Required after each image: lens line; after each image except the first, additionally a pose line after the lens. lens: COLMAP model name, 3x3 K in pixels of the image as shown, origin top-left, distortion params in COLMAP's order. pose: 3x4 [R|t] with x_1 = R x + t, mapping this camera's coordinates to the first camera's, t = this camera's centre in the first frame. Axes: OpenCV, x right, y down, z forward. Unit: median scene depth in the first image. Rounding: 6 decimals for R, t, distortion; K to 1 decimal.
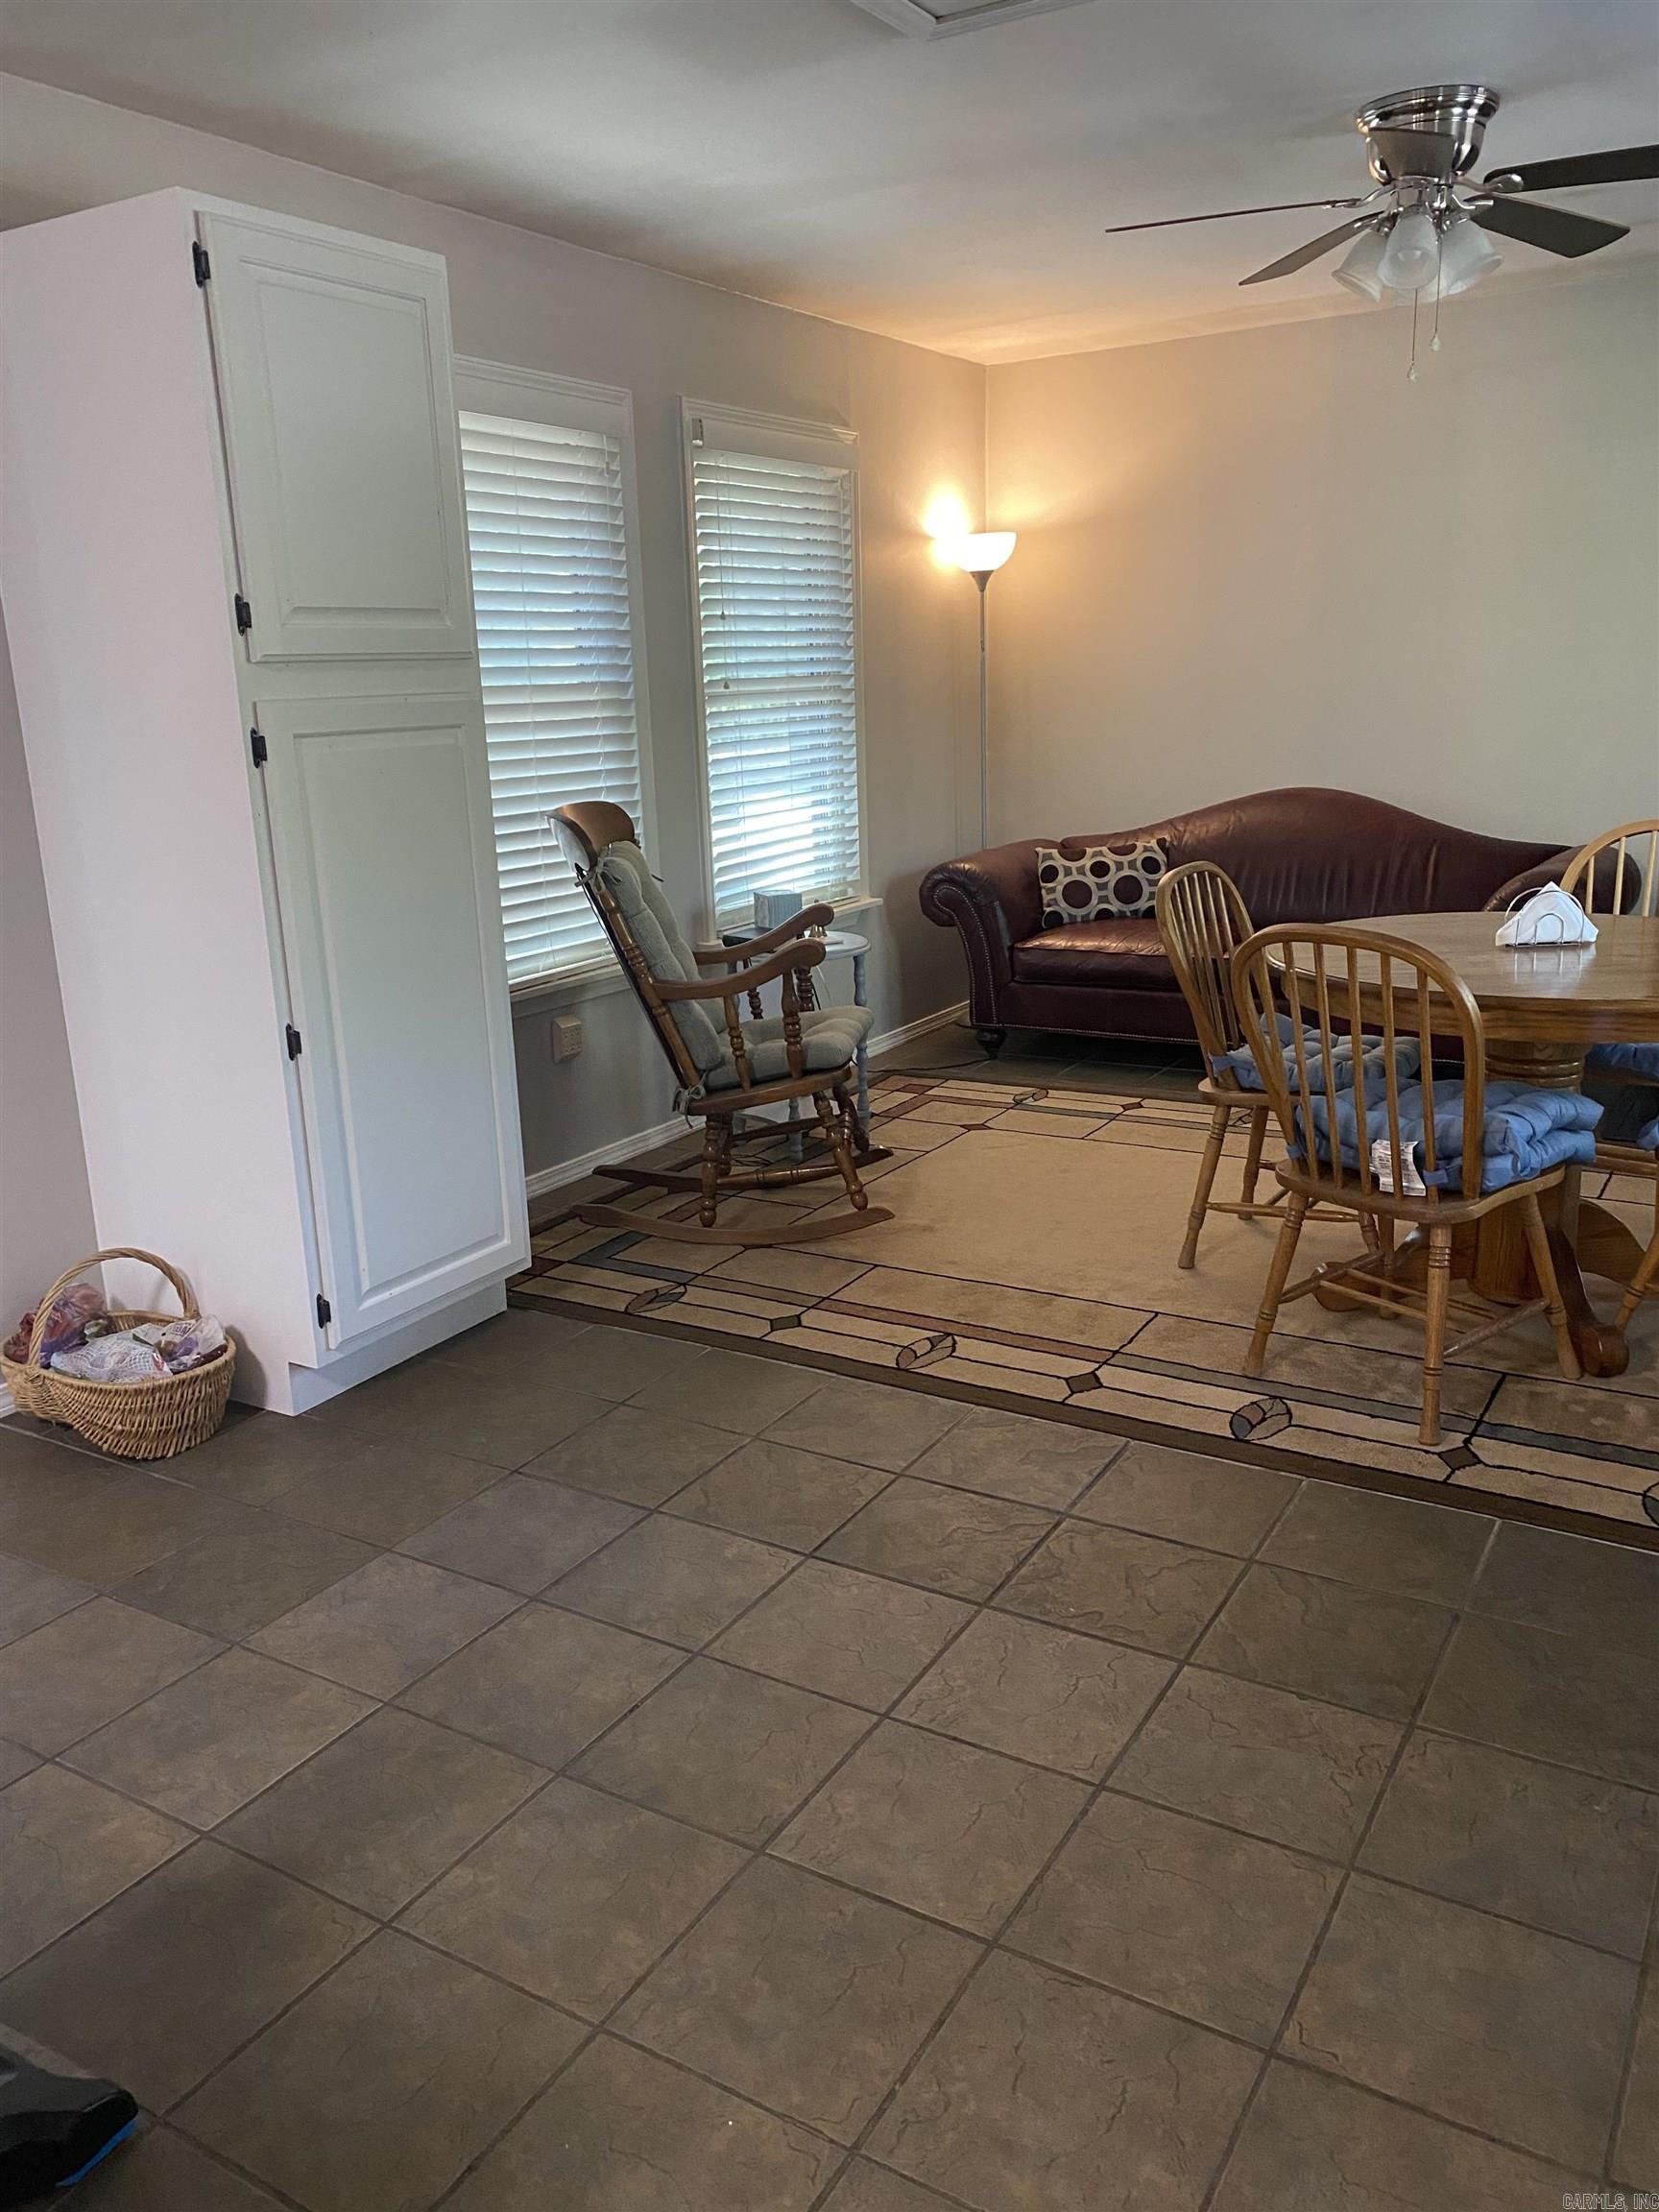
lens RADIAL K [[1674.5, 0, 835.6], [0, 1674.5, 1115.2], [0, 0, 1]] dist [0.046756, -0.061421]
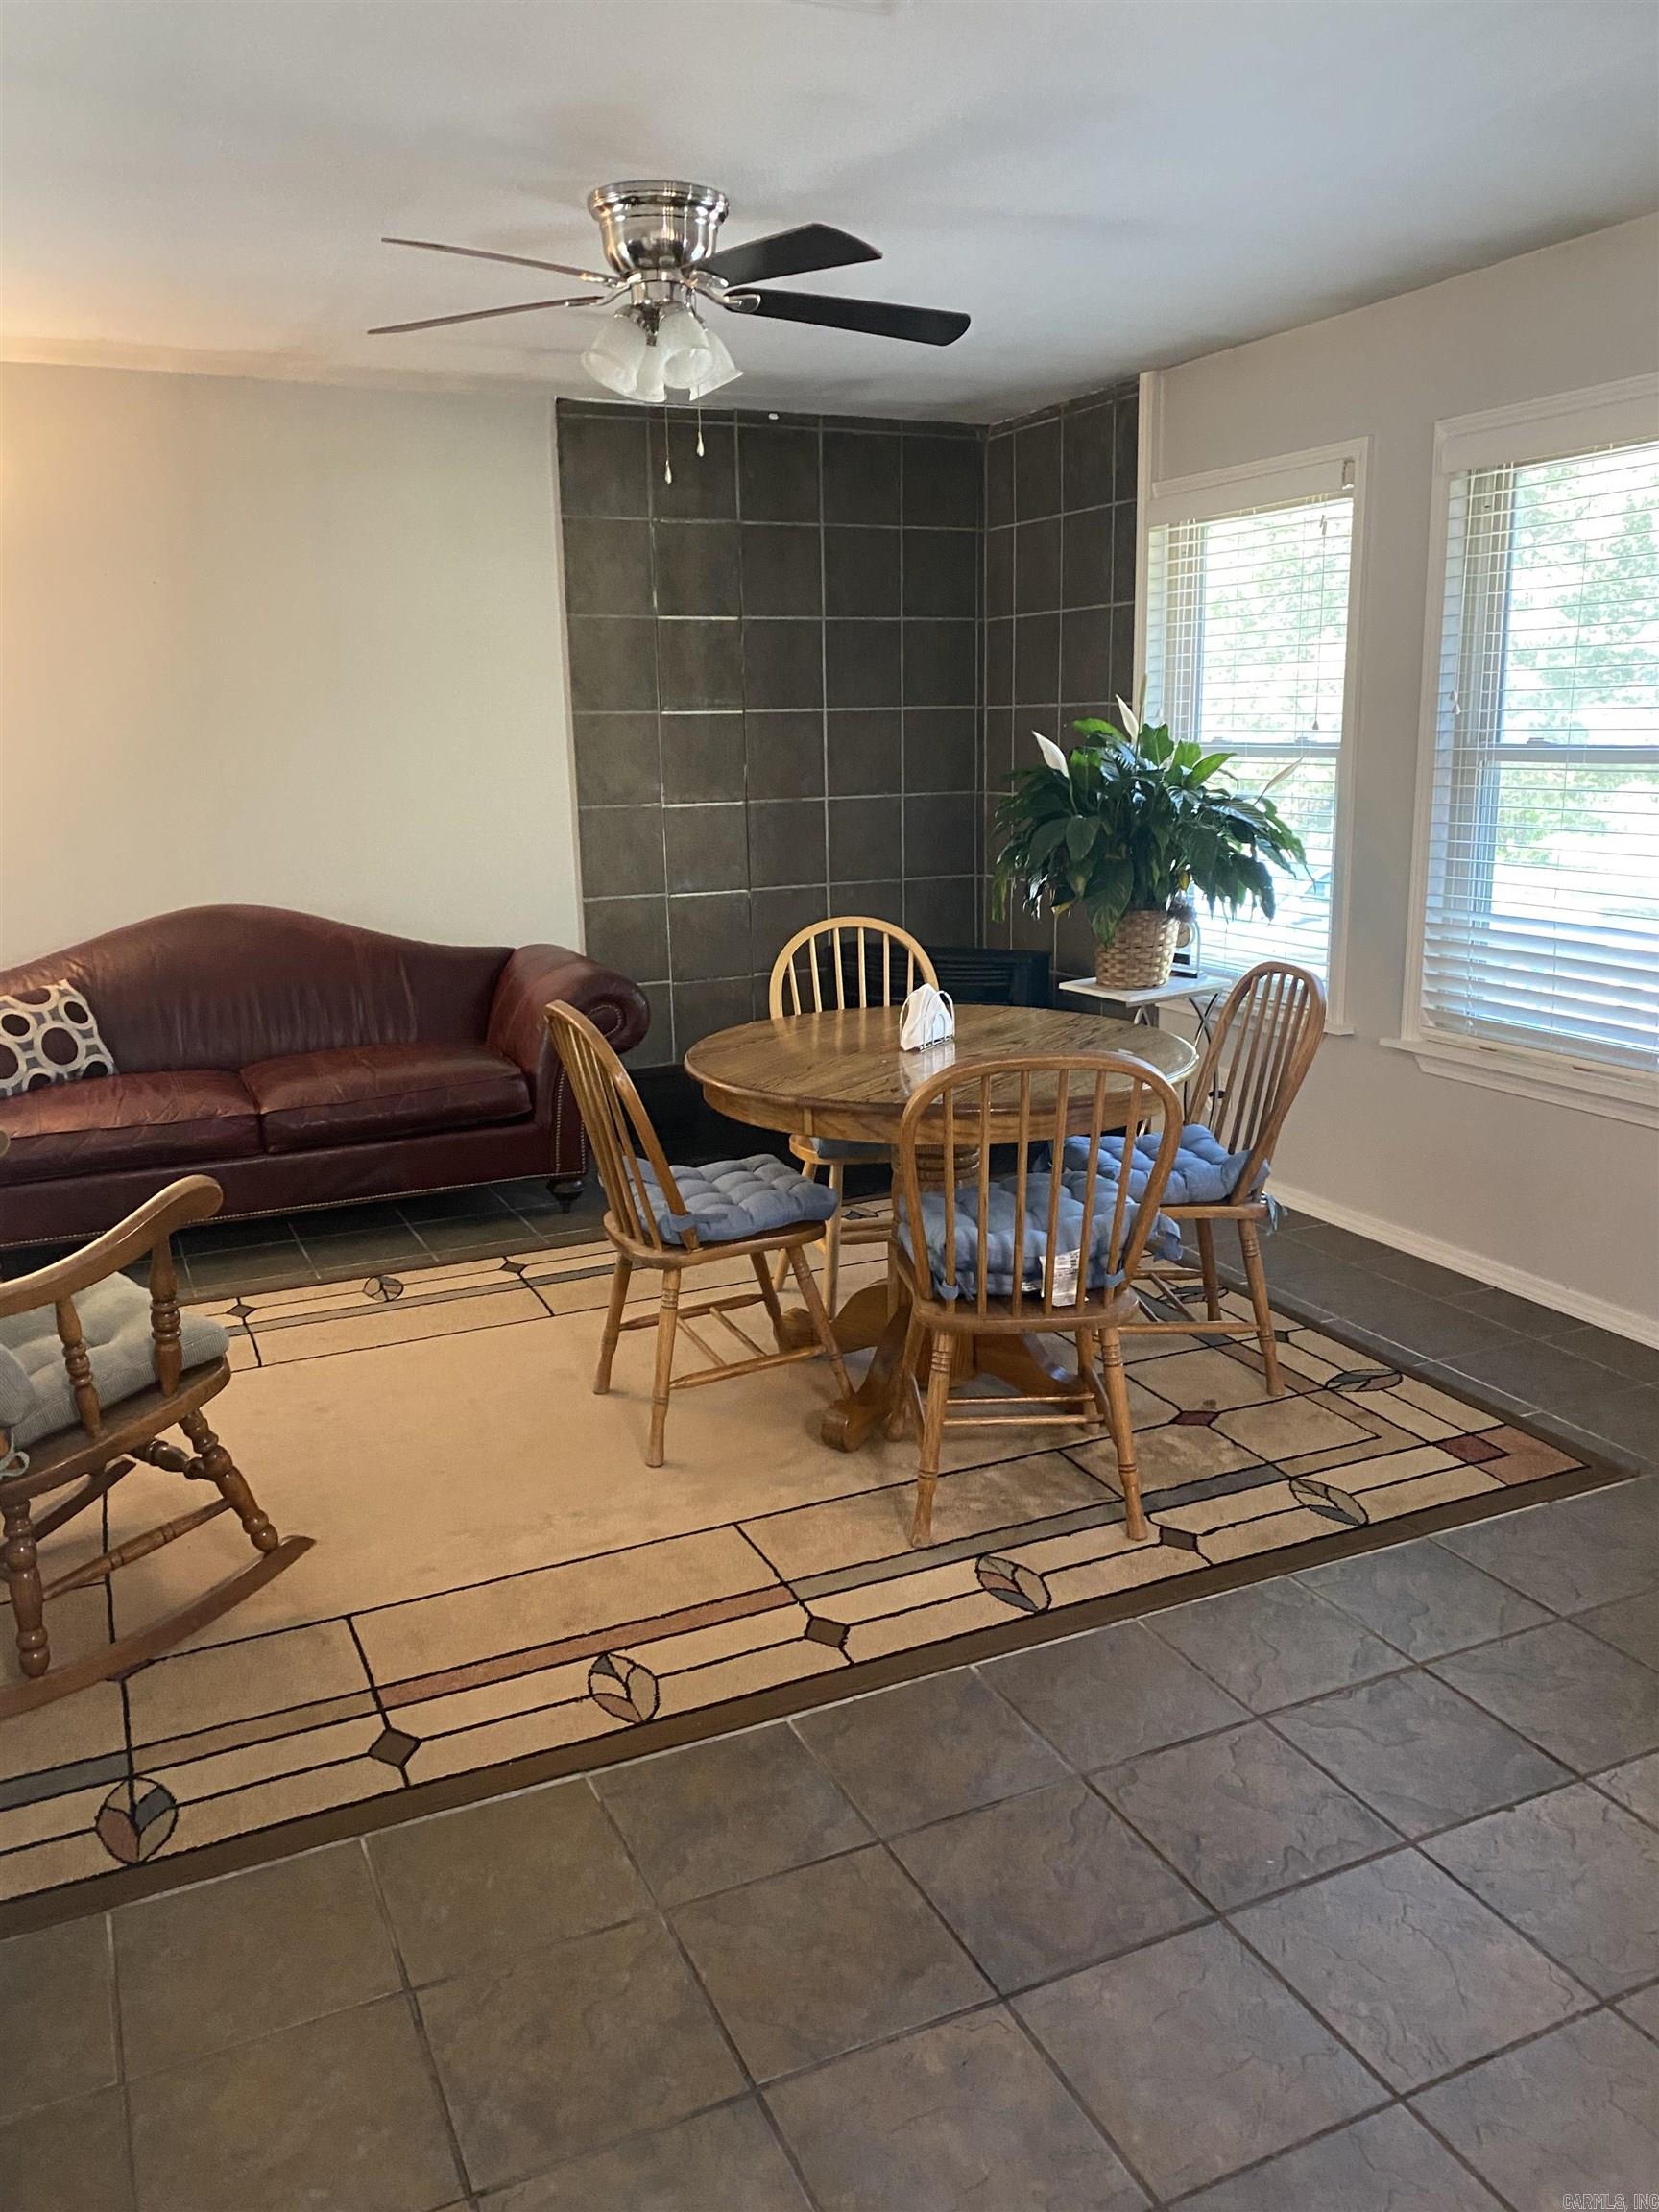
lens RADIAL K [[1674.5, 0, 836.9], [0, 1674.5, 1089.2], [0, 0, 1]] dist [0.046756, -0.061421]
pose [[0.557604, -0.161406, 0.814264, -0.438813], [0.208806, 0.976647, 0.050605, -0.130886], [-0.803416, 0.141806, 0.578285, 0.429545]]
